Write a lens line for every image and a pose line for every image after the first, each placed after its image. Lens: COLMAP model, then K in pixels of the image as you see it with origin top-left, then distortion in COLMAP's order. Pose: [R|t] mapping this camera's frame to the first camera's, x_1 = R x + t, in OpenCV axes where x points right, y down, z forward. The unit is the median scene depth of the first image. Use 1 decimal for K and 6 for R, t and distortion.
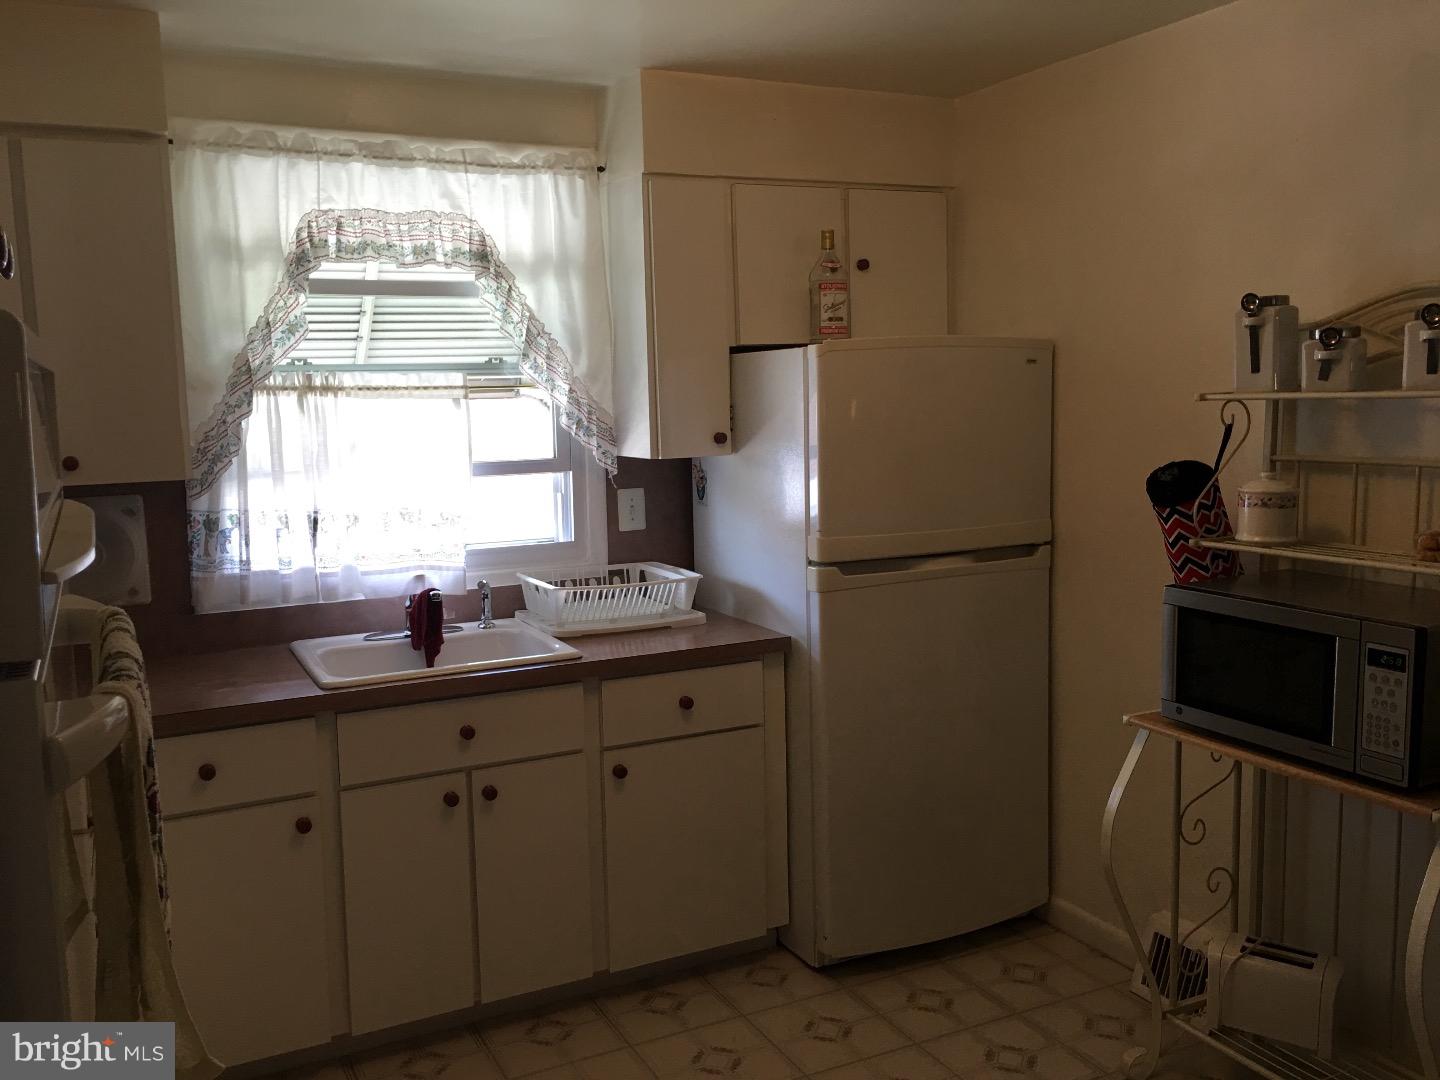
lens RADIAL K [[1223.1, 0, 696.2], [0, 1223.1, 538.7], [0, 0, 1]] dist [0.072975, -0.086081]
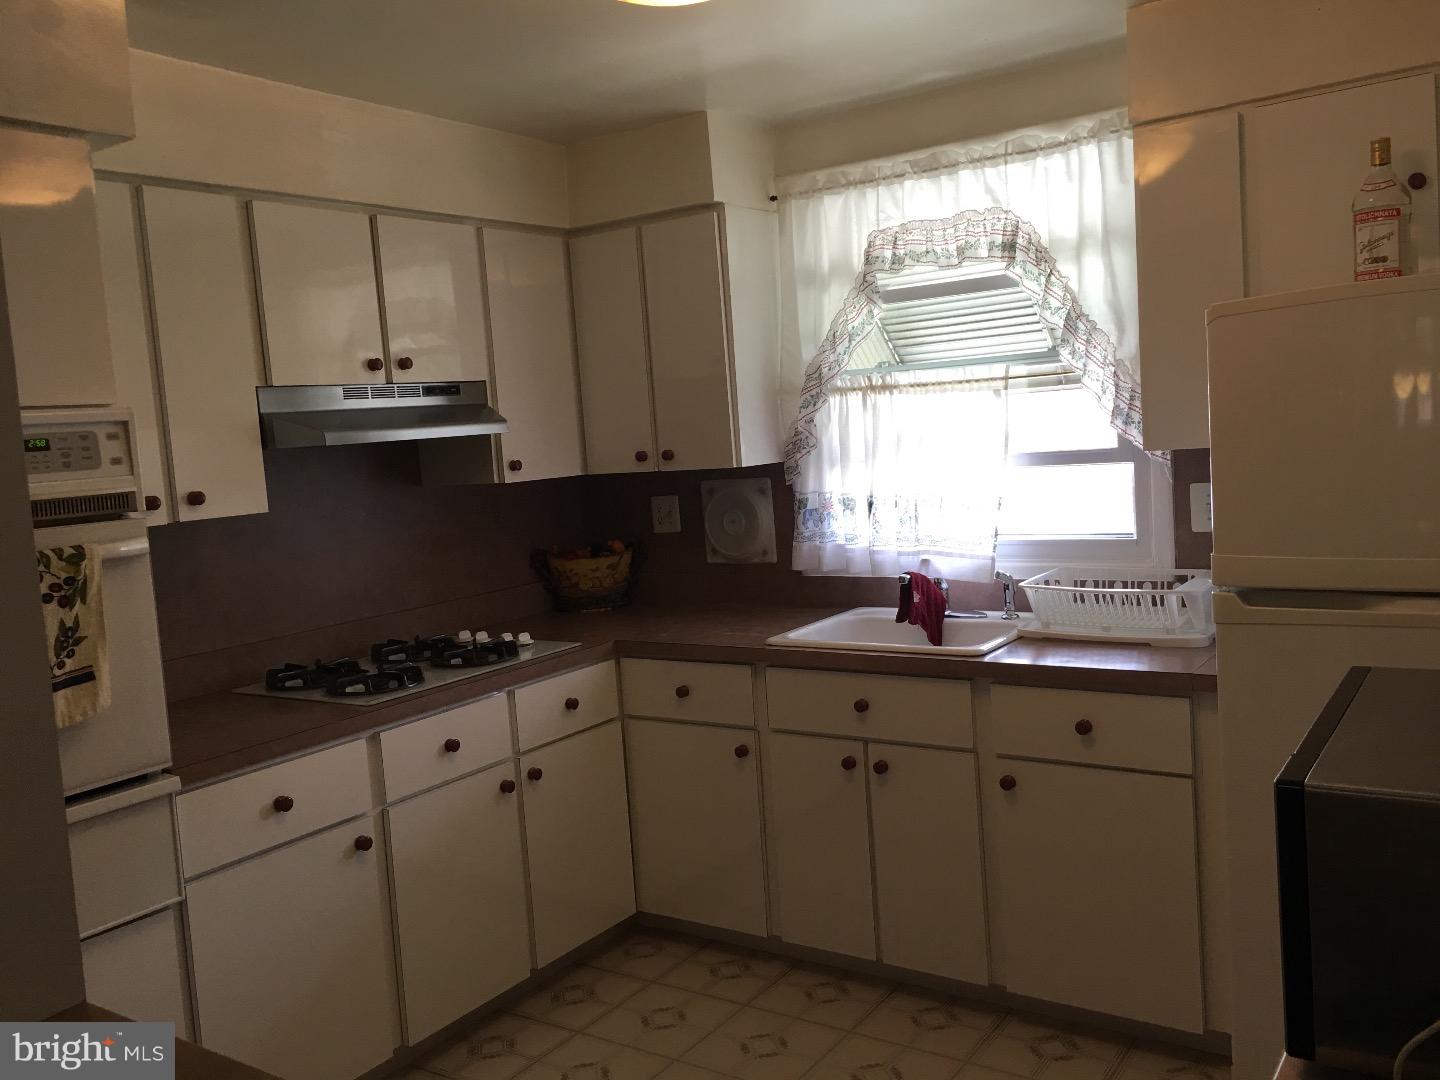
lens RADIAL K [[1223.1, 0, 730.6], [0, 1223.1, 528.0], [0, 0, 1]] dist [0.072975, -0.086081]
pose [[0.496489, 0.062416, -0.865796, 0.604860], [-0.046774, 0.997886, 0.045116, -0.037164], [0.866782, 0.018098, 0.498359, 0.317842]]
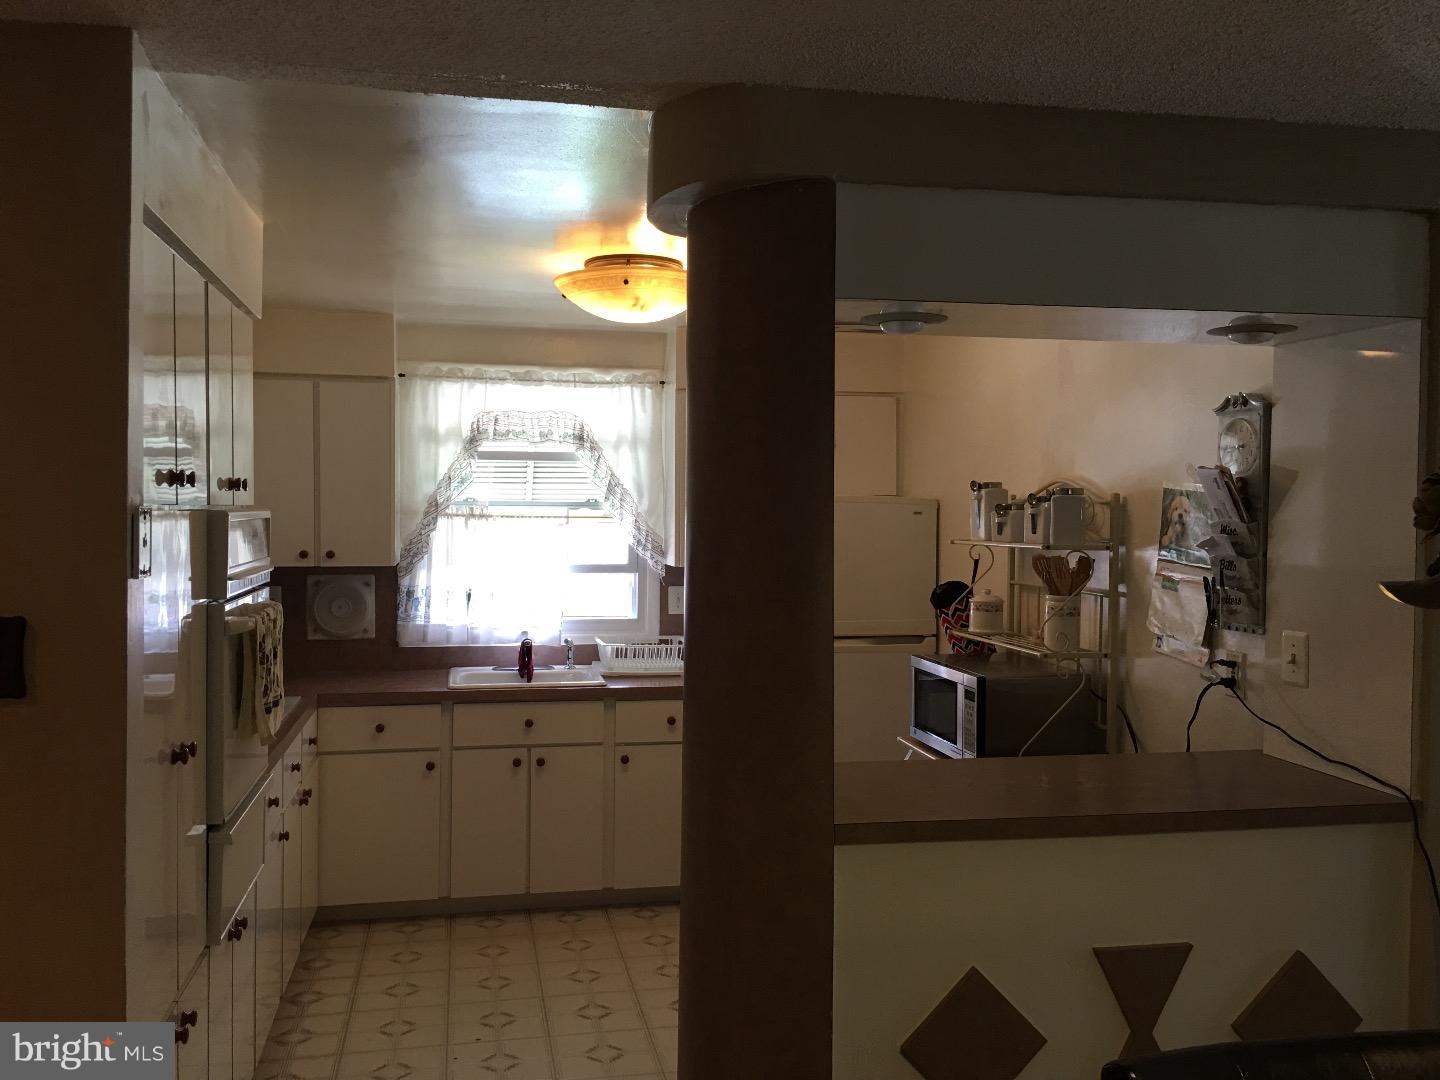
lens RADIAL K [[1223.1, 0, 710.3], [0, 1223.1, 533.4], [0, 0, 1]] dist [0.072975, -0.086081]
pose [[0.967407, 0.036247, -0.250618, 0.411109], [-0.060463, 0.994140, -0.089613, 0.031066], [0.245901, 0.101845, 0.963930, -0.515353]]
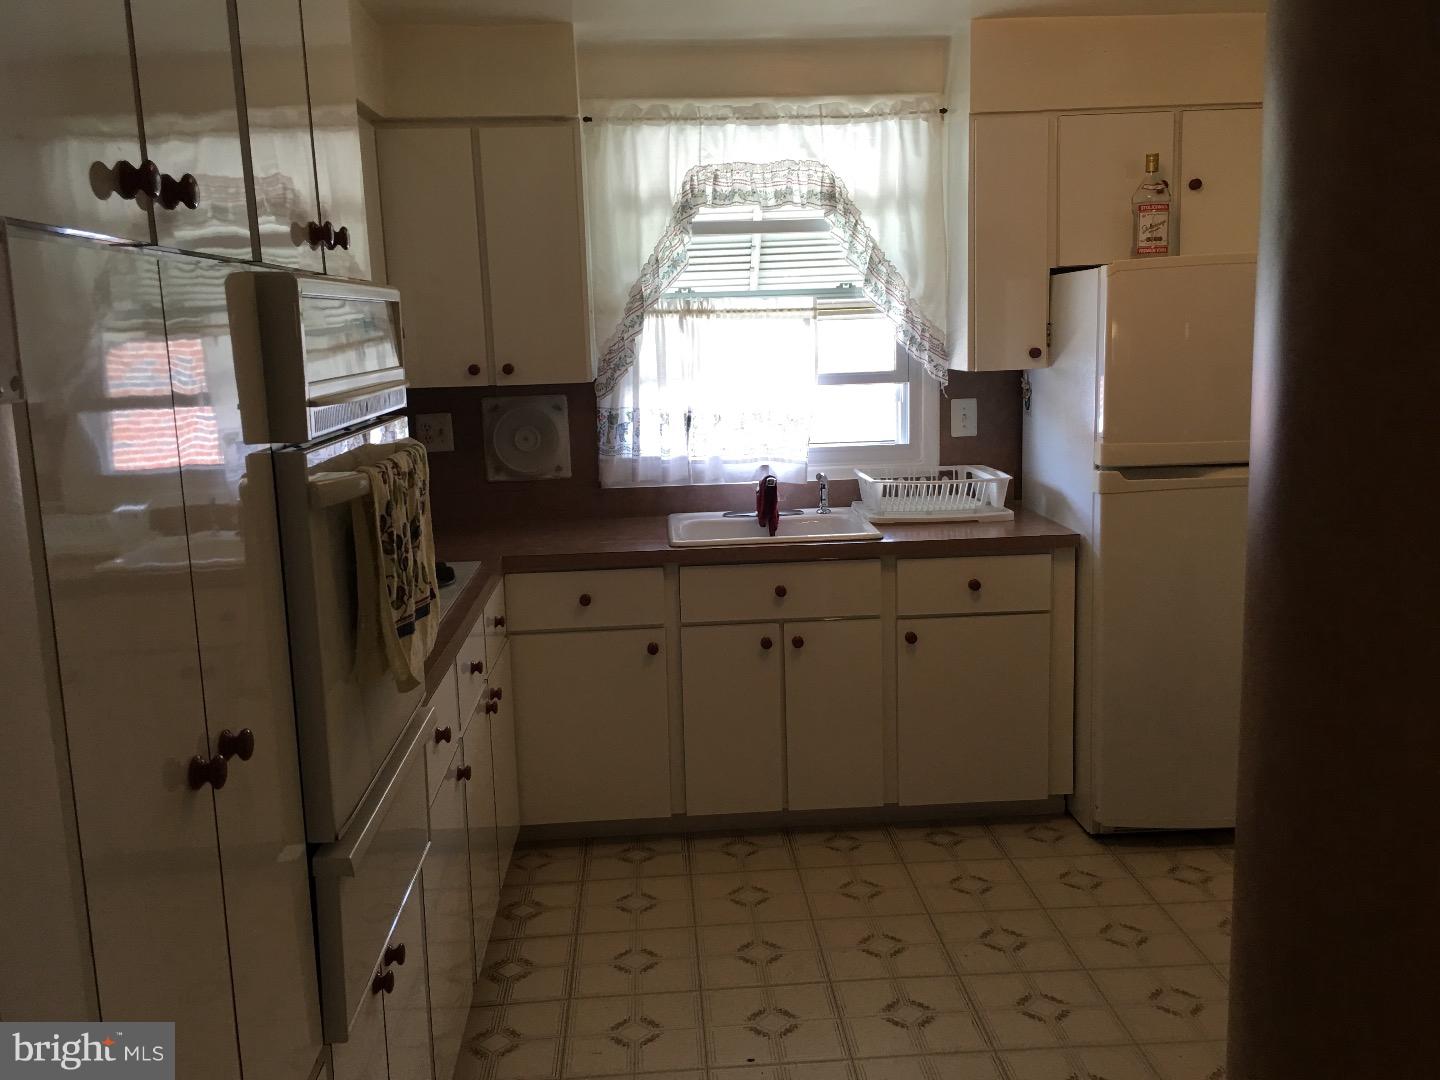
lens RADIAL K [[1223.1, 0, 723.6], [0, 1223.1, 524.2], [0, 0, 1]] dist [0.072975, -0.086081]
pose [[0.925235, 0.056986, -0.375090, 0.193886], [-0.037544, 0.997555, 0.058945, 0.017832], [0.377532, -0.040455, 0.925113, -0.140934]]
